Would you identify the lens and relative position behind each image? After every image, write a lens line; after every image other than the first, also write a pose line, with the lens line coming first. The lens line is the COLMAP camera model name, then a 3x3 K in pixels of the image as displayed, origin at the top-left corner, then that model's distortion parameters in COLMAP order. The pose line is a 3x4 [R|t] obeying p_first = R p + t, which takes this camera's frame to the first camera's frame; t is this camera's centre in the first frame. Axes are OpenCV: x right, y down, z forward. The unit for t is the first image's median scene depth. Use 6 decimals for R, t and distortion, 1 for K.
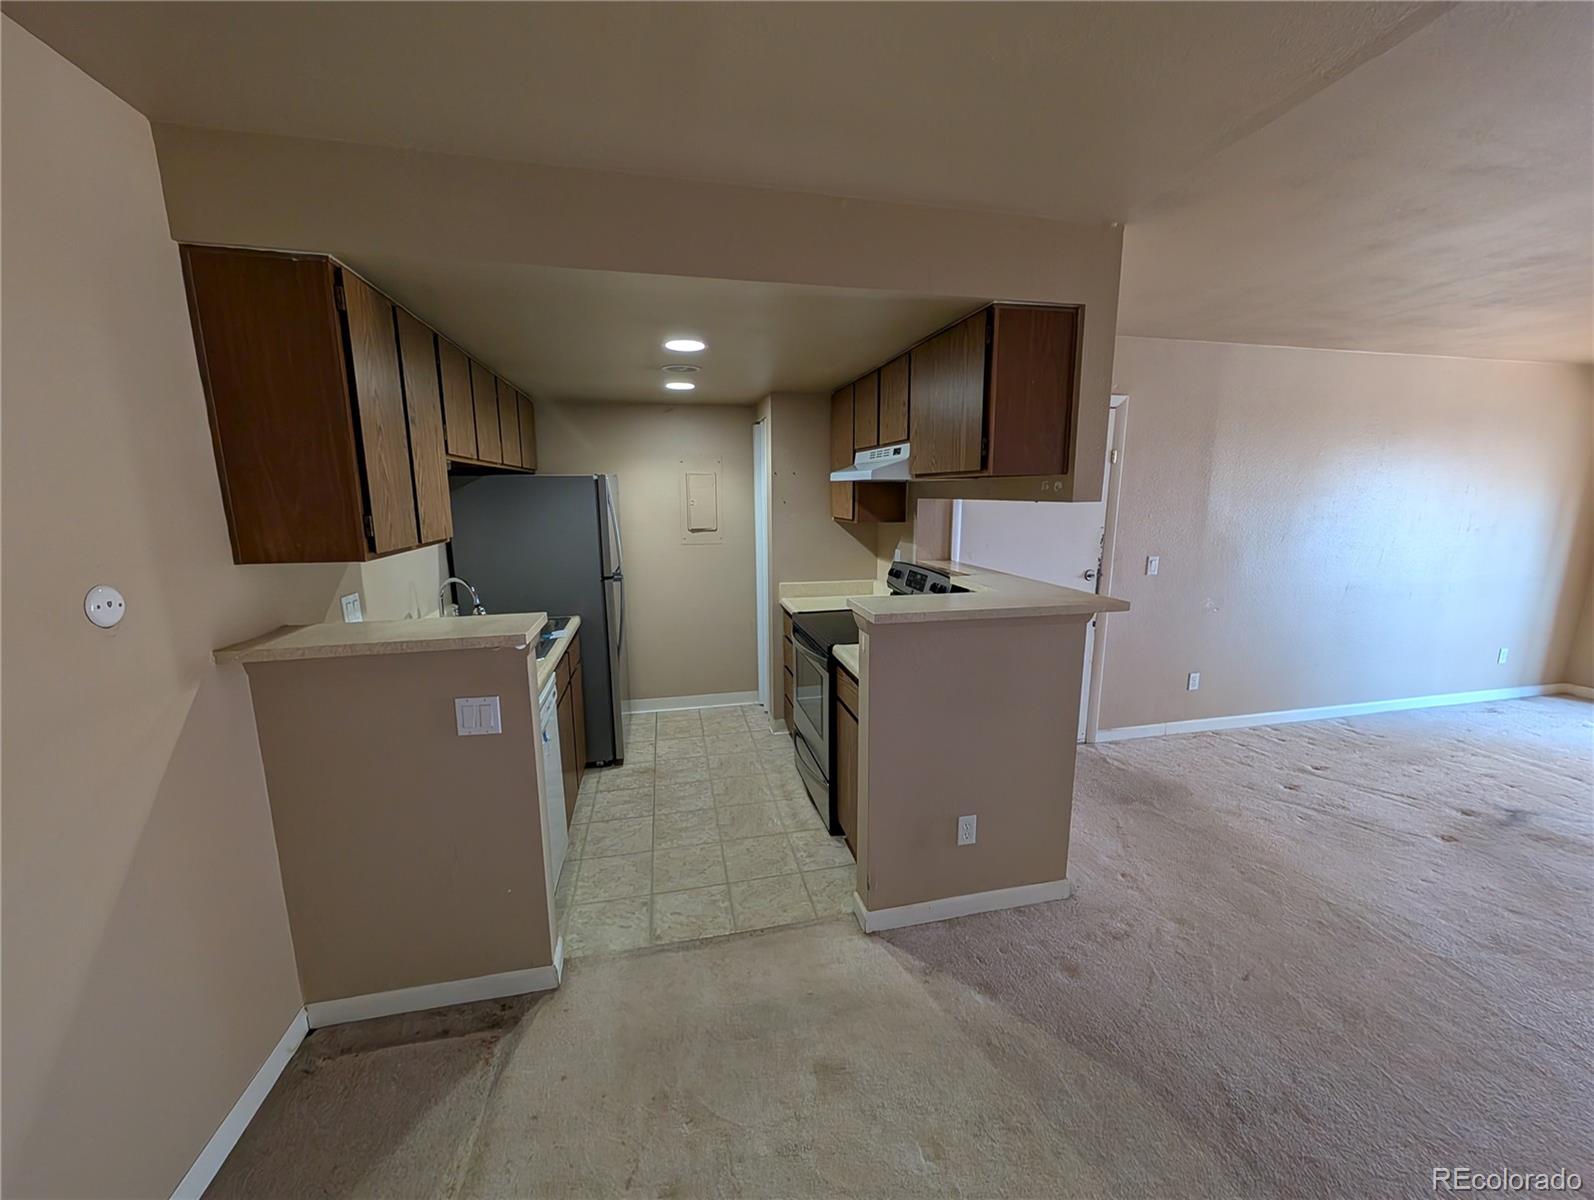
lens RADIAL K [[598.7, 0, 796.3], [0, 598.7, 597.9], [0, 0, 1]] dist [0.002316, -0.000036]
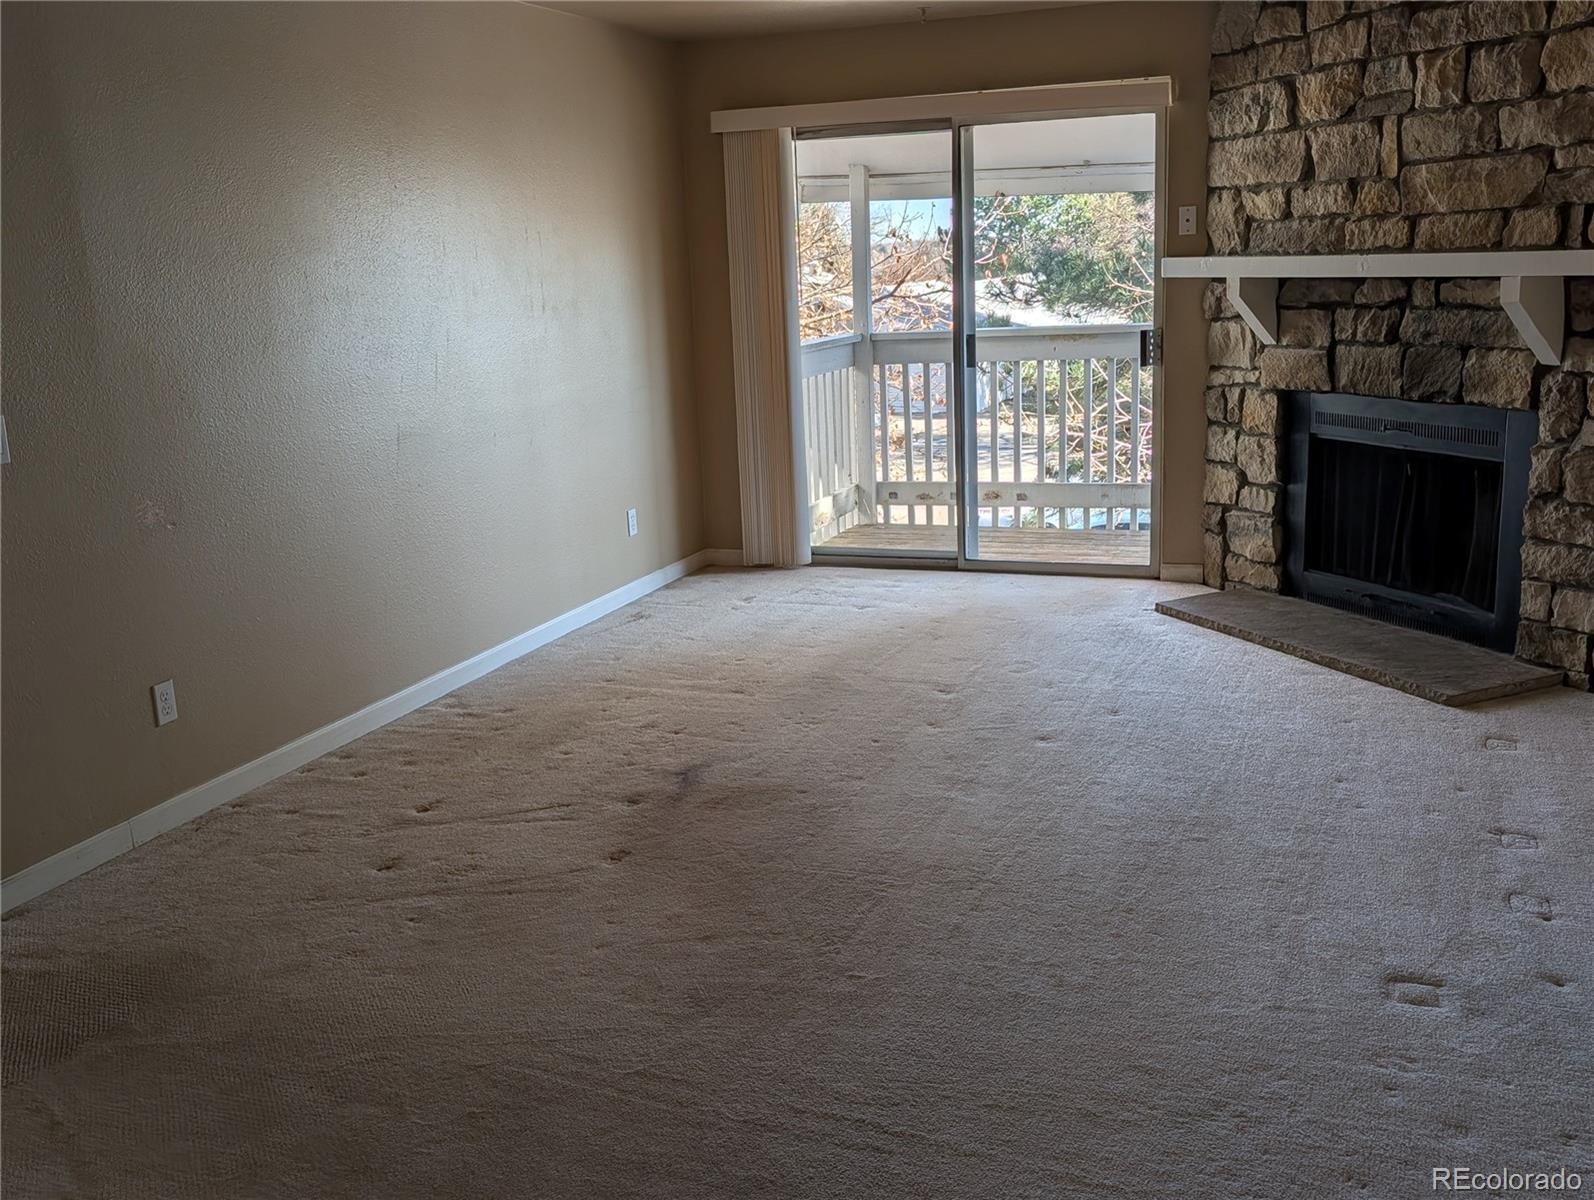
lens RADIAL K [[1455.8, 0, 796.0], [0, 1455.8, 601.9], [0, 0, 1]] dist [-0.014553, 0.000000]
pose [[0.556771, -0.208594, 0.804049, 0.124562], [0.186353, 0.974650, 0.123811, 0.031267], [-0.809493, 0.080903, 0.581529, 0.056444]]
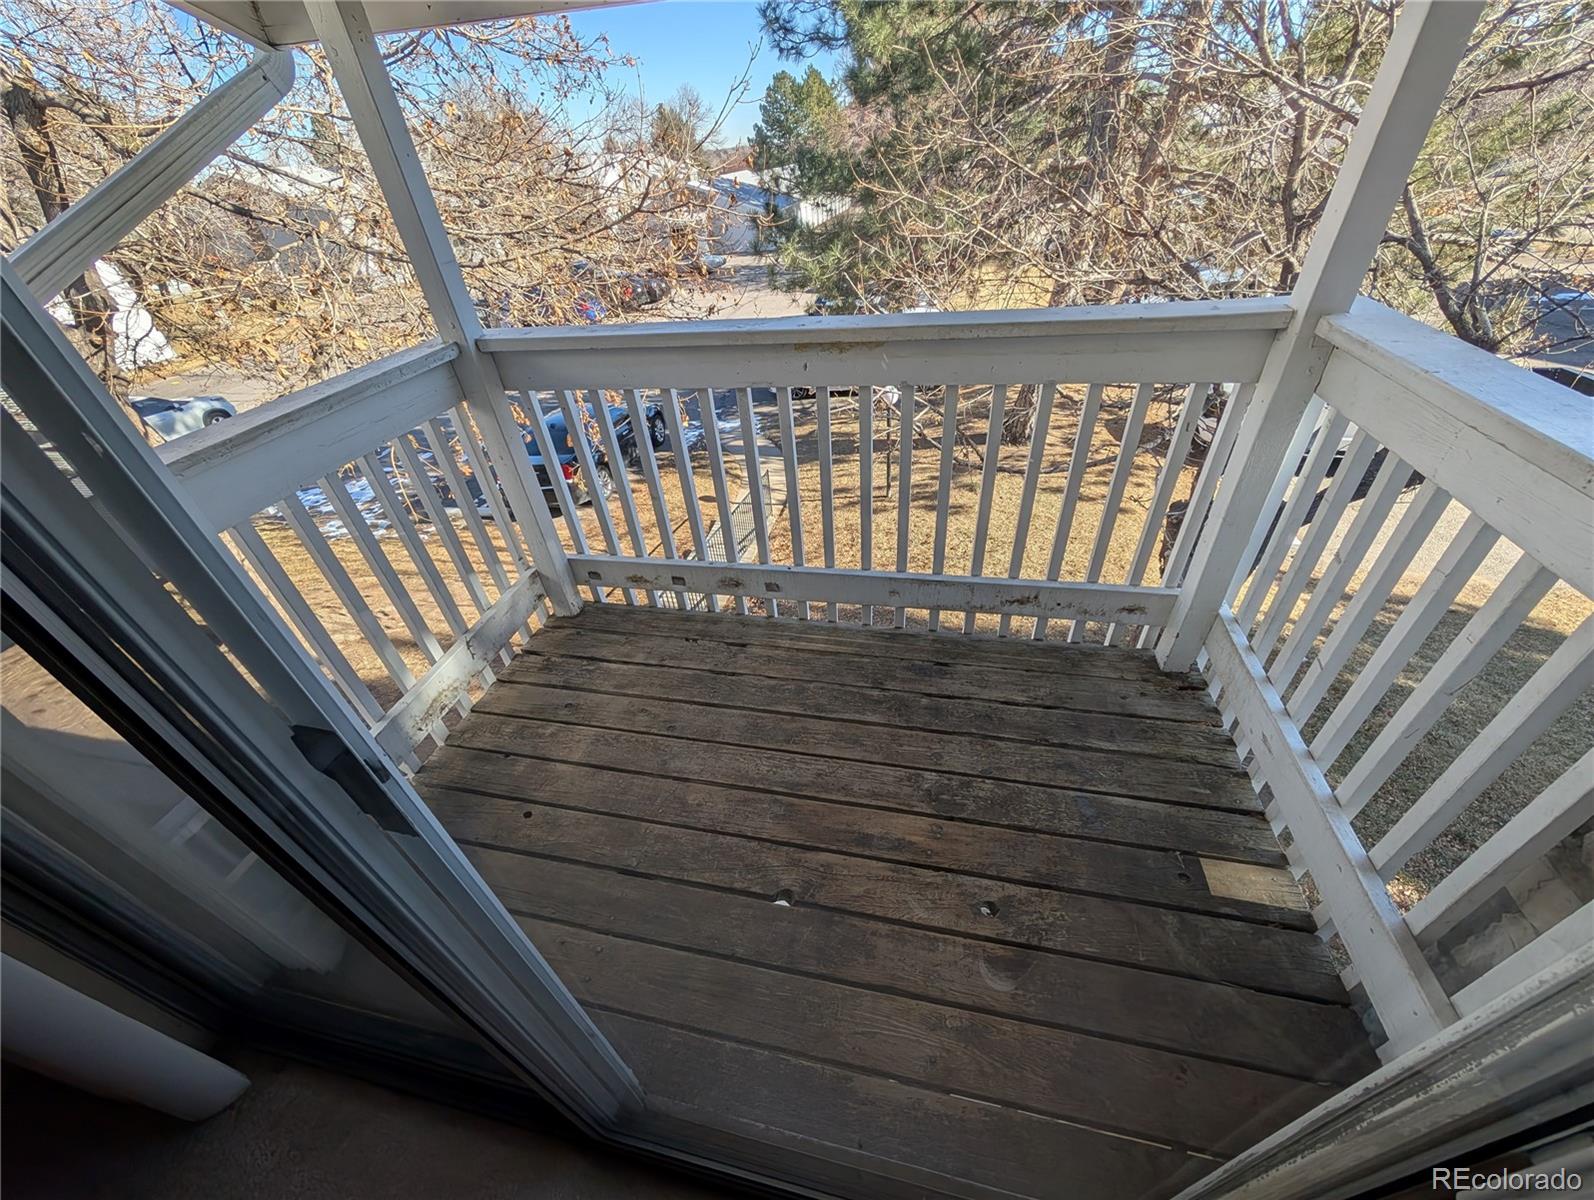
lens RADIAL K [[598.7, 0, 805.6], [0, 598.7, 599.5], [0, 0, 1]] dist [0.002316, -0.000036]
pose [[0.408504, -0.567386, 0.714981, 1.212335], [0.227178, 0.821872, 0.522414, -0.055482], [-0.884033, -0.050980, 0.464636, 0.525857]]
